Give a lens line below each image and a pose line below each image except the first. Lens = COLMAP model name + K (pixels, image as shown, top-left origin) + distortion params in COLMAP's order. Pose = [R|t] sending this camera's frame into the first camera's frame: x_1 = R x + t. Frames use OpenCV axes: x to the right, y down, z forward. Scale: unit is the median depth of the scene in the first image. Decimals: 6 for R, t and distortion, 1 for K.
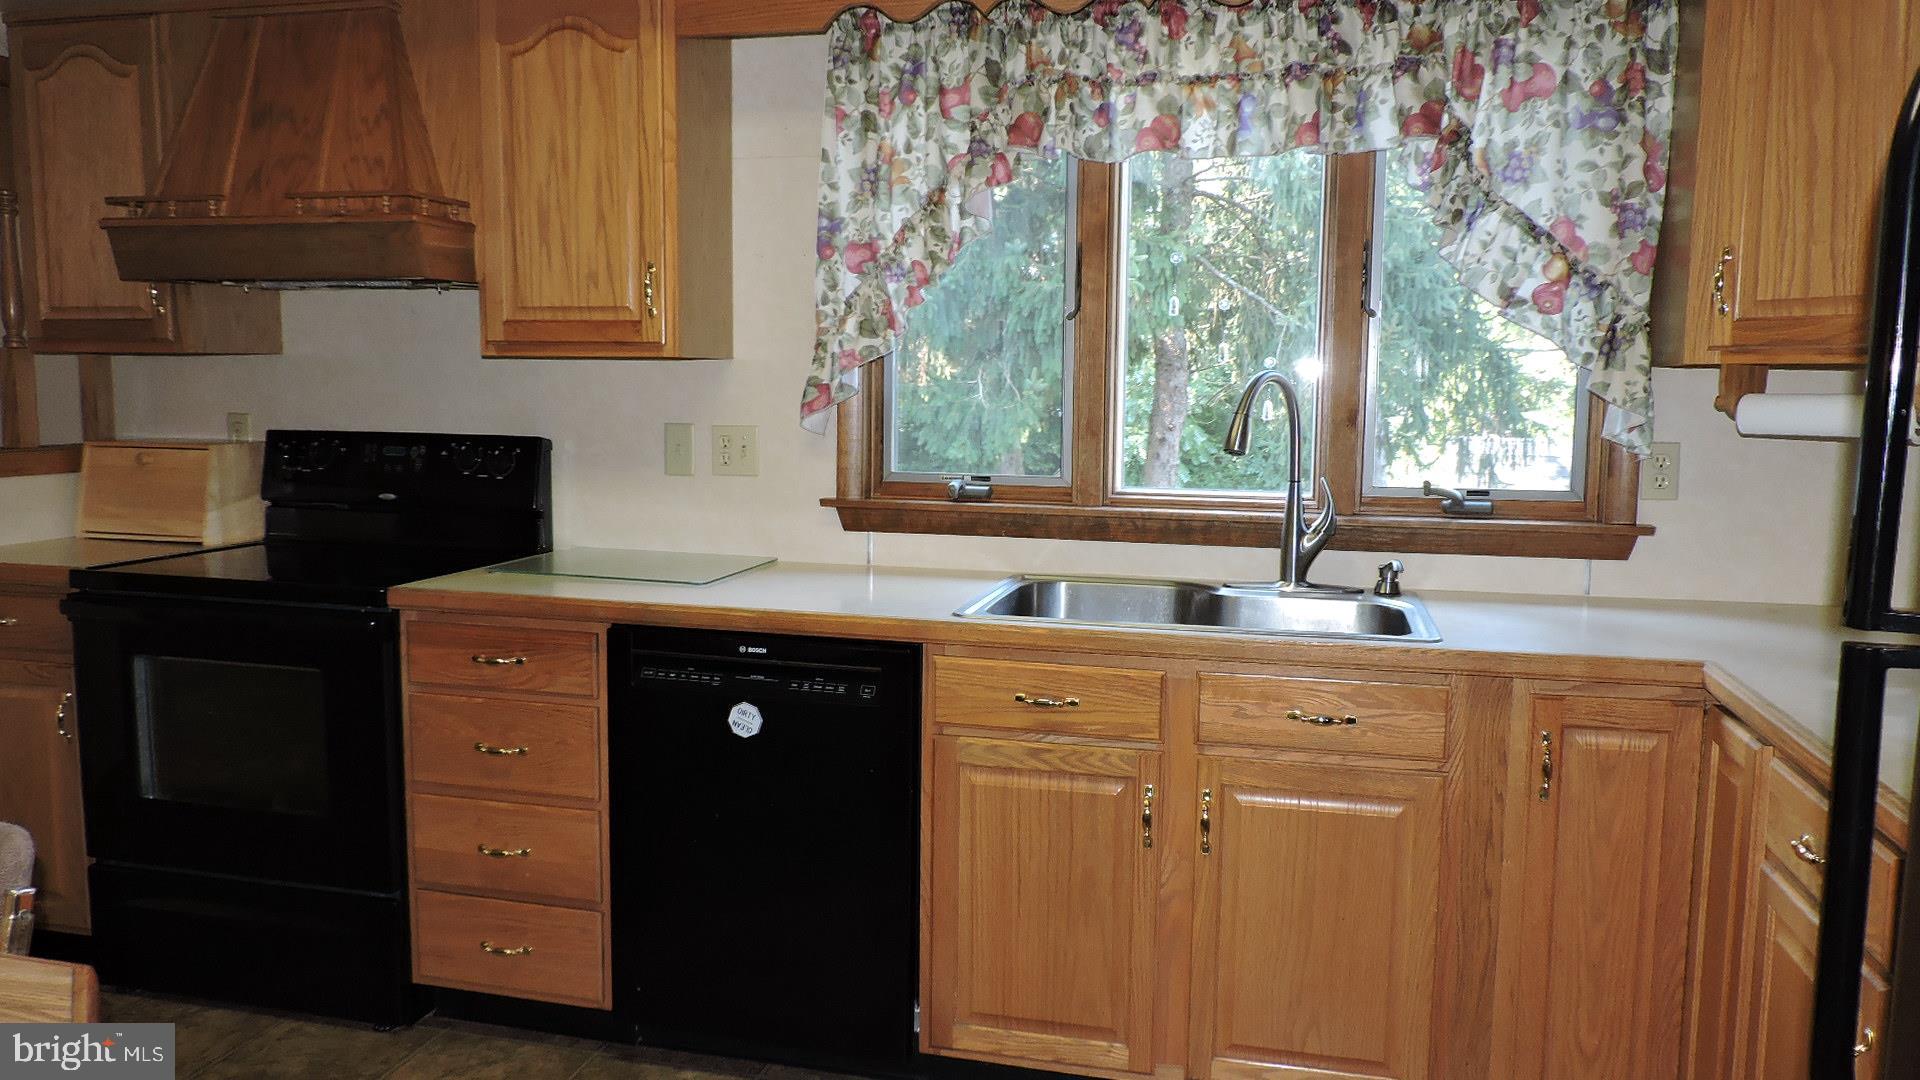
lens RADIAL K [[1368.5, 0, 965.3], [0, 1368.5, 538.0], [0, 0, 1]] dist [-0.013255, -0.000788]
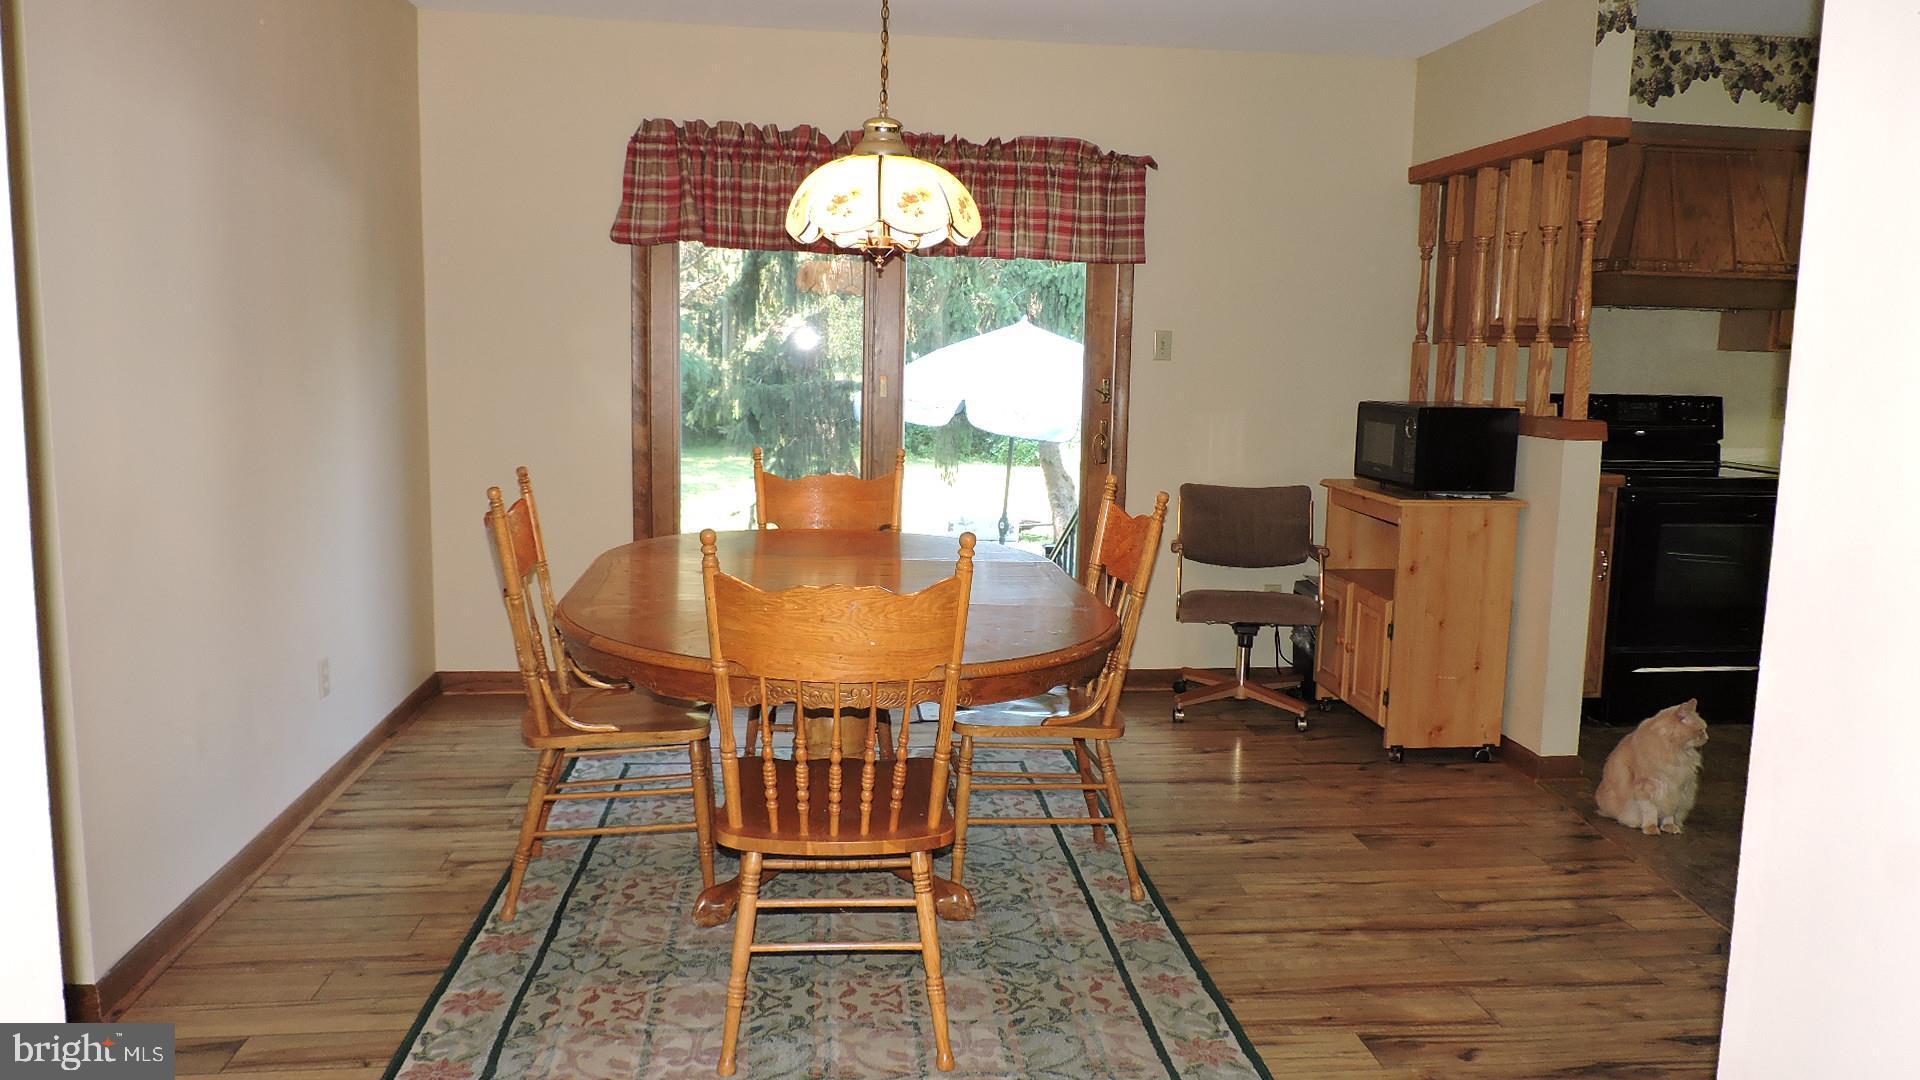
lens RADIAL K [[1368.5, 0, 964.4], [0, 1368.5, 536.3], [0, 0, 1]] dist [-0.013255, -0.000788]
pose [[0.937642, -0.044829, 0.344700, -2.050534], [0.032932, 0.998645, 0.040293, 0.001419], [-0.346039, -0.026429, 0.937848, -0.326188]]
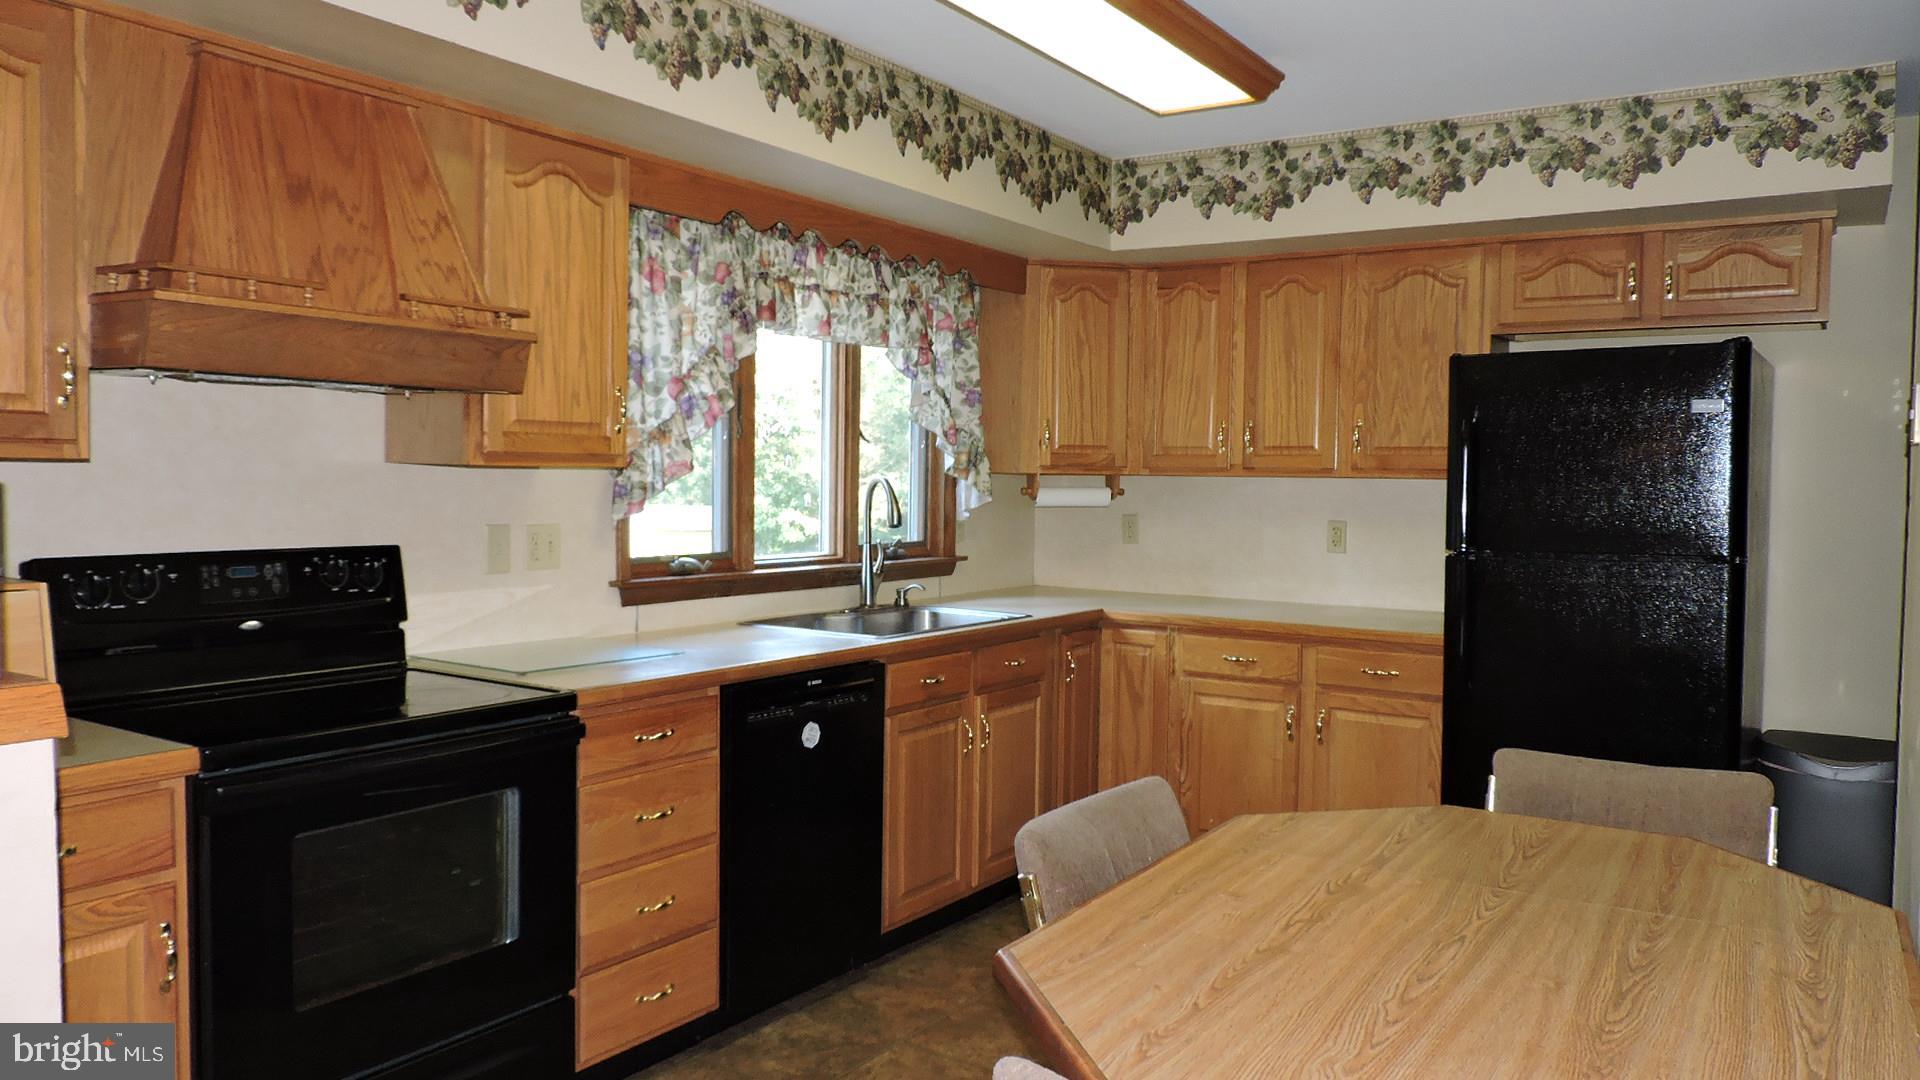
lens RADIAL K [[1368.5, 0, 966.9], [0, 1368.5, 535.0], [0, 0, 1]] dist [-0.013255, -0.000788]
pose [[0.325516, -0.050512, 0.944186, -1.240039], [0.094225, 0.995334, 0.020764, -0.071525], [-0.940830, 0.082207, 0.328757, 0.341850]]
